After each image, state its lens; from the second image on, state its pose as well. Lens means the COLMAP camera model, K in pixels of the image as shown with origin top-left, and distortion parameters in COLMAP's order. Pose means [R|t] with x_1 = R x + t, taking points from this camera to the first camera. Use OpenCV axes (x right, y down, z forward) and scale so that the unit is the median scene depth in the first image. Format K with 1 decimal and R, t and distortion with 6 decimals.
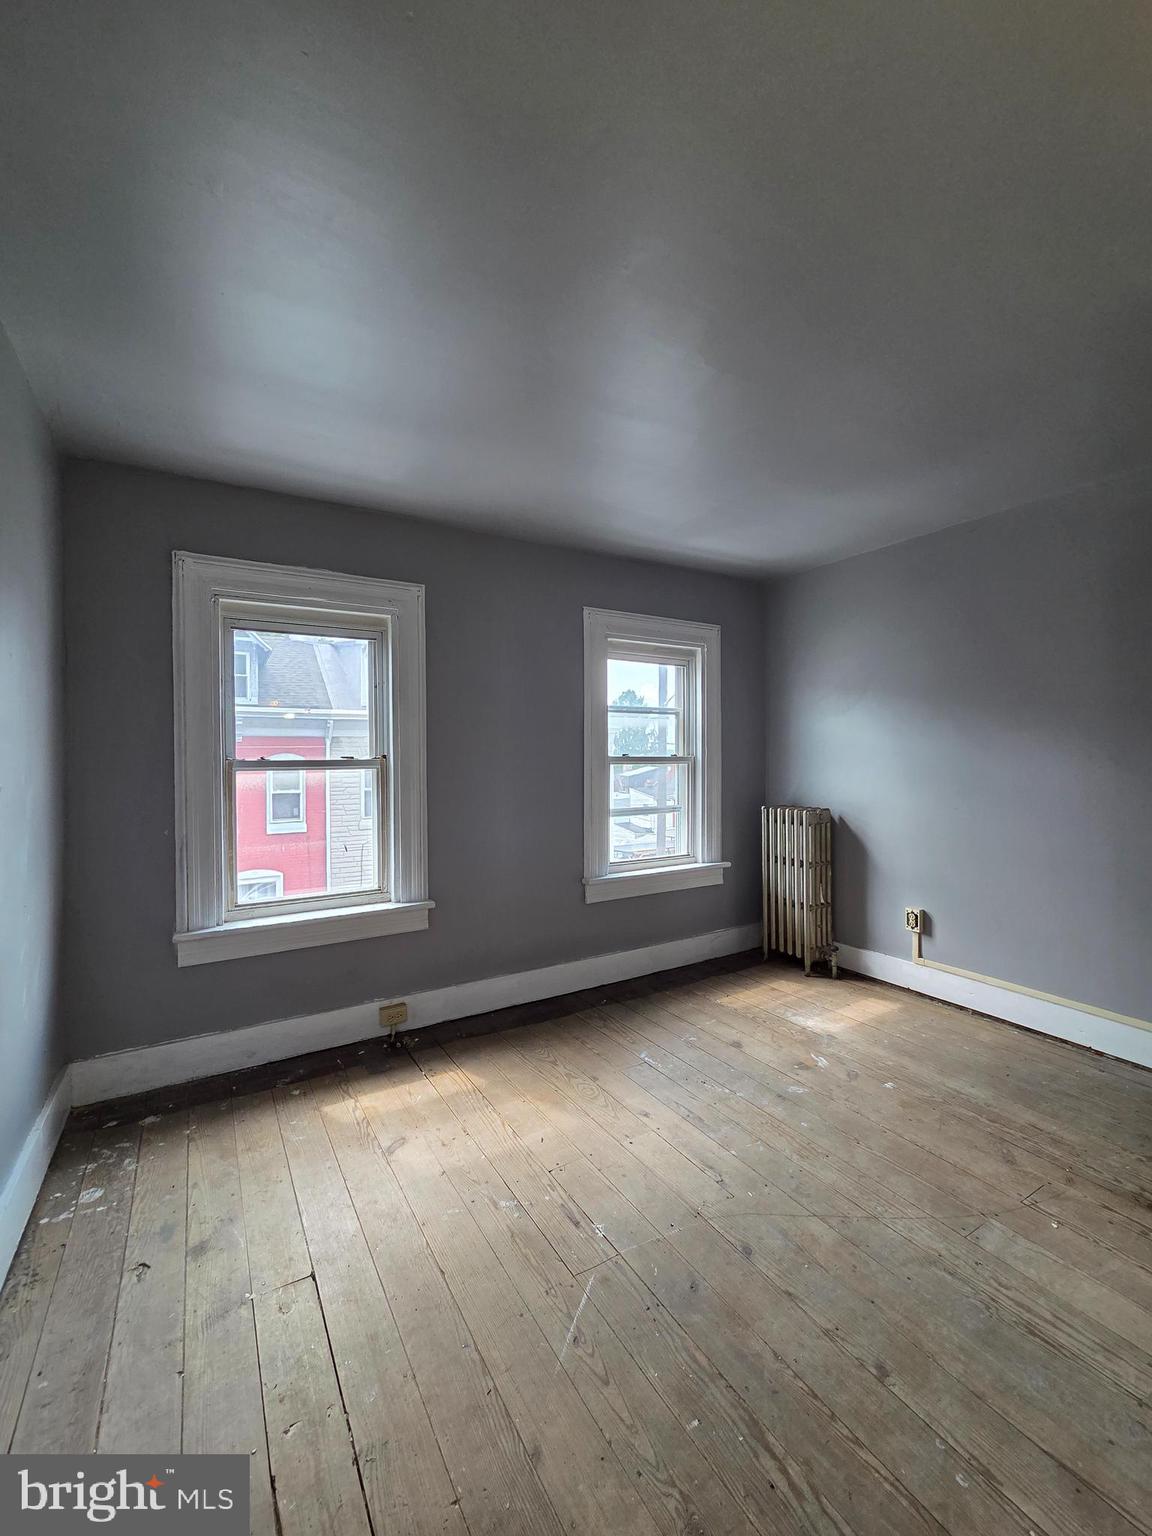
lens RADIAL K [[628.5, 0, 573.9], [0, 628.5, 760.2], [0, 0, 1]] dist [0.002231, -0.000304]
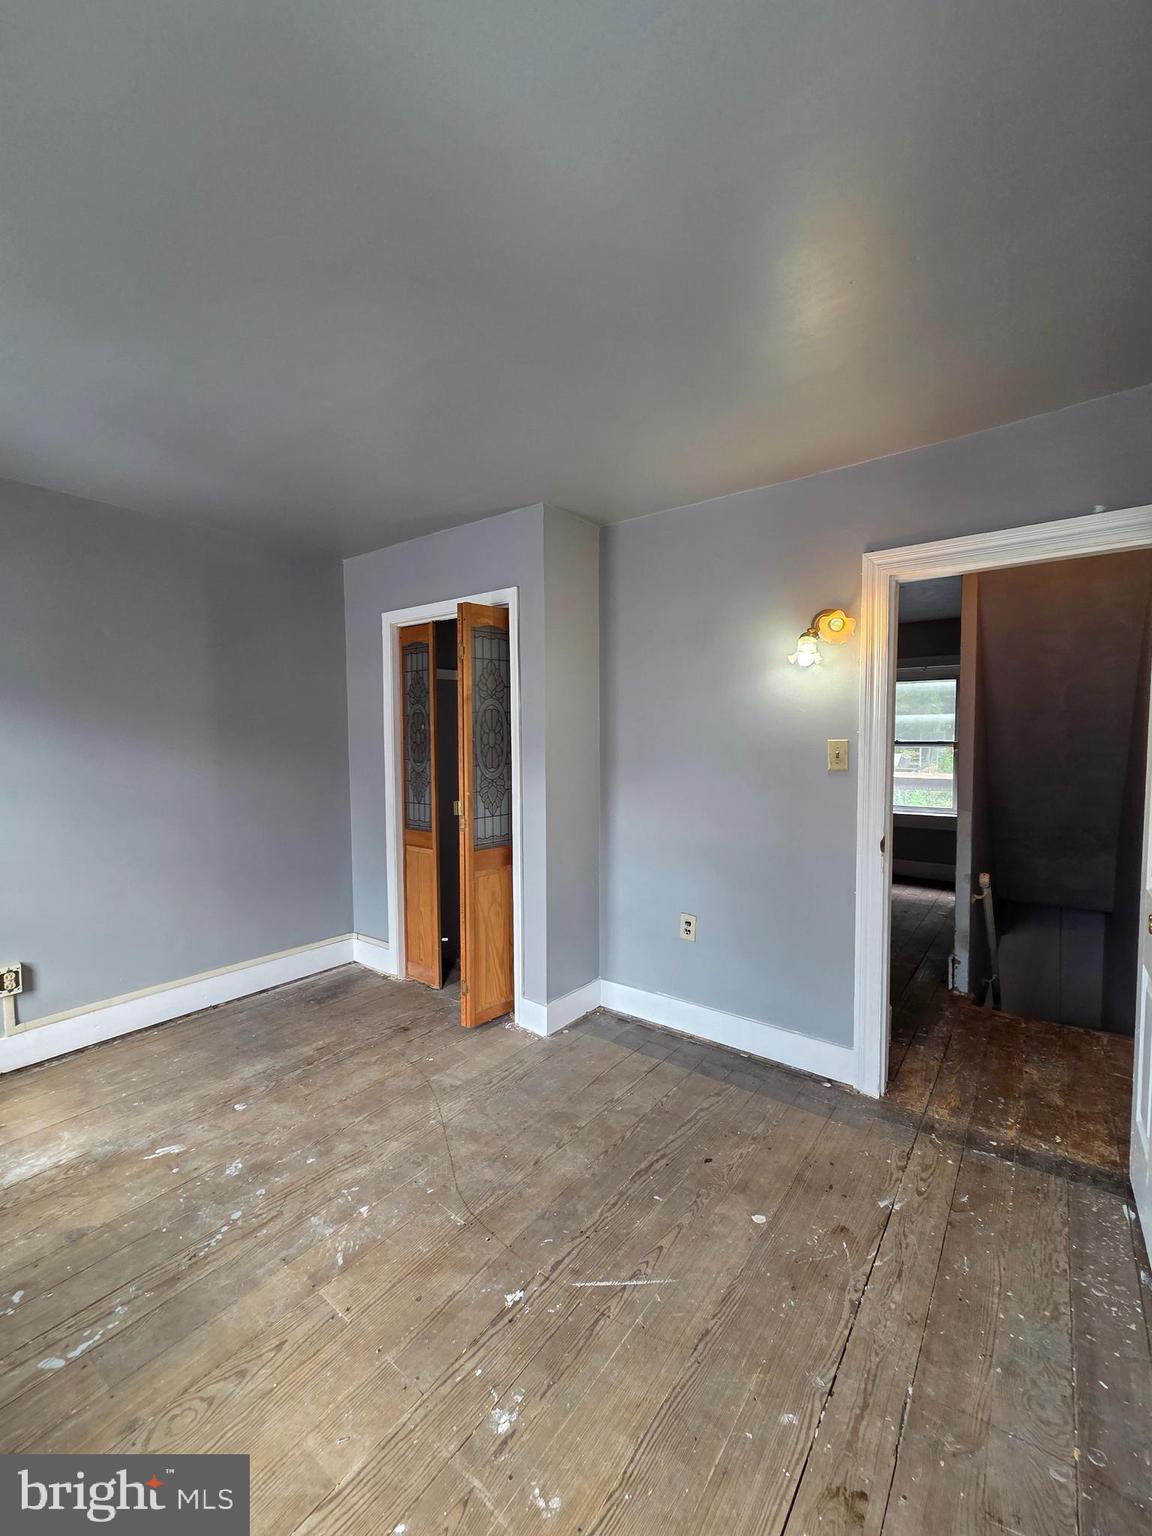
lens RADIAL K [[628.5, 0, 573.9], [0, 628.5, 760.2], [0, 0, 1]] dist [0.002231, -0.000304]
pose [[-0.362438, -0.030440, 0.931511, -0.530462], [0.017464, 0.999069, 0.039442, -0.042400], [-0.931844, 0.030563, -0.361569, 0.794891]]
